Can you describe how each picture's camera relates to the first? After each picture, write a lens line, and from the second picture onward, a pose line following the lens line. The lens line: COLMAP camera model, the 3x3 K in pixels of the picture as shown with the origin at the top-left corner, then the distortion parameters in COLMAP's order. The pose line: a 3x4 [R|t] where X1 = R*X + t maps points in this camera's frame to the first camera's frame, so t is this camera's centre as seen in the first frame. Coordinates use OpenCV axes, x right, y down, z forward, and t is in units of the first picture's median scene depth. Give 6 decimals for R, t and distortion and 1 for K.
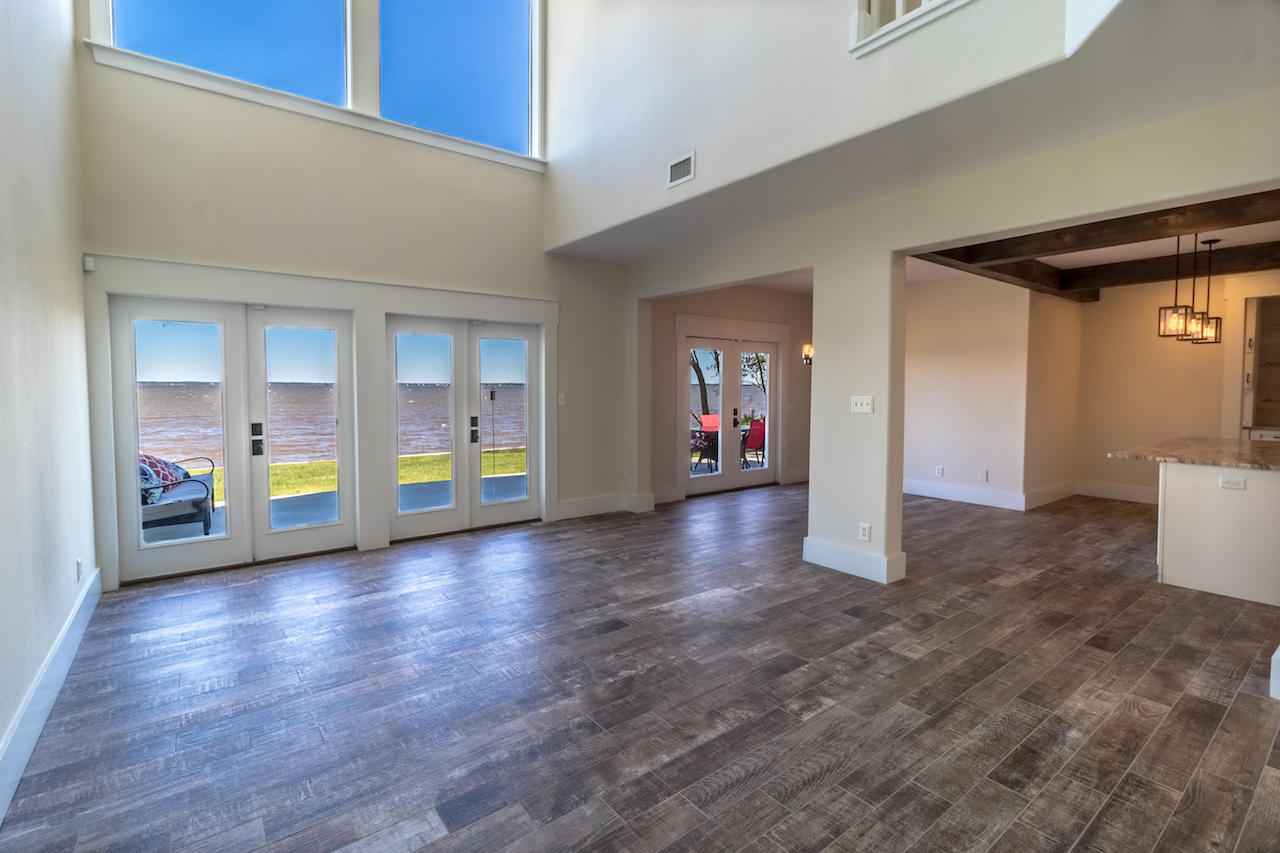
lens RADIAL K [[582.3, 0, 643.7], [0, 582.3, 411.6], [0, 0, 1]] dist [-0.000583, -0.000102]
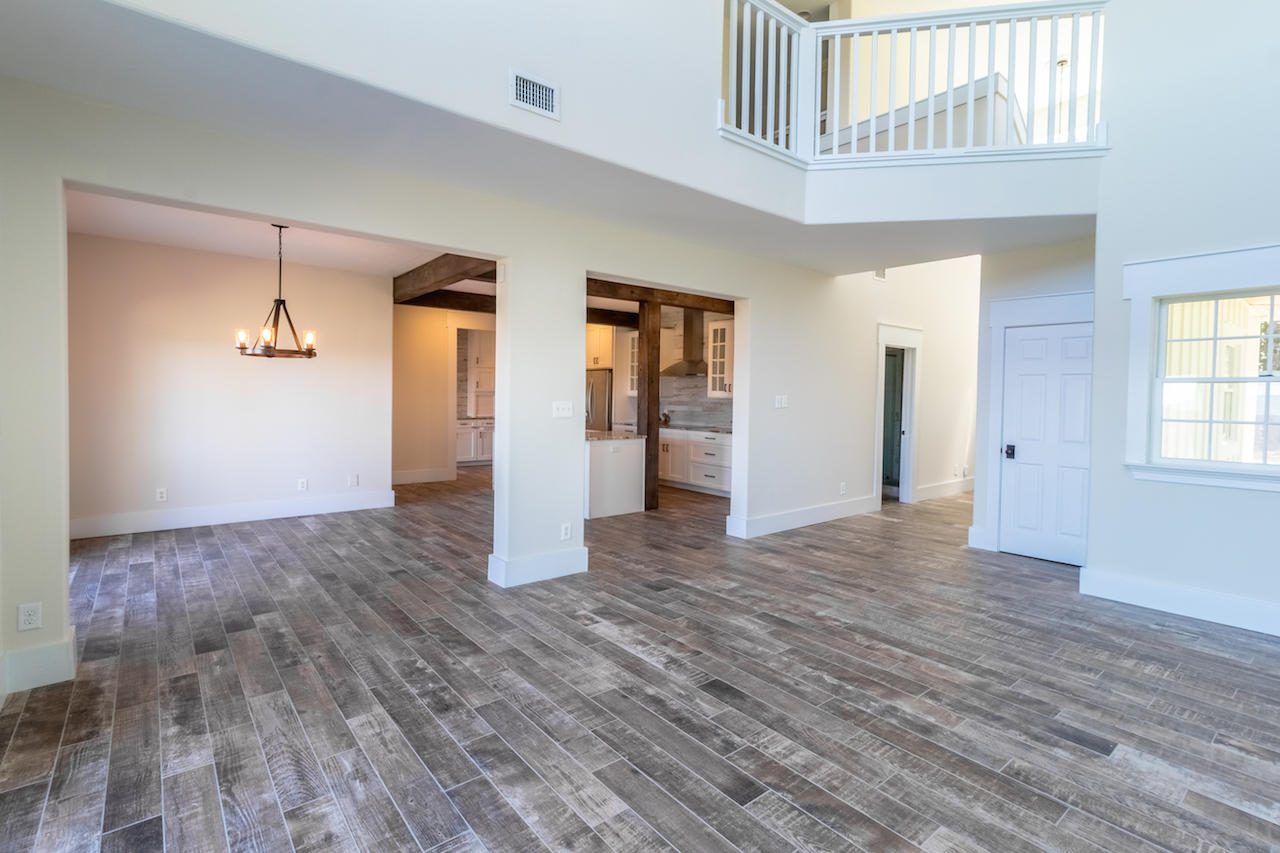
lens RADIAL K [[601.9, 0, 640.5], [0, 601.9, 411.1], [0, 0, 1]] dist [-0.000427, 0.000122]
pose [[-0.027534, -0.030998, 0.999140, -1.017802], [0.025946, 0.999160, 0.031714, -0.057659], [-0.999284, 0.026797, -0.026707, 1.303917]]
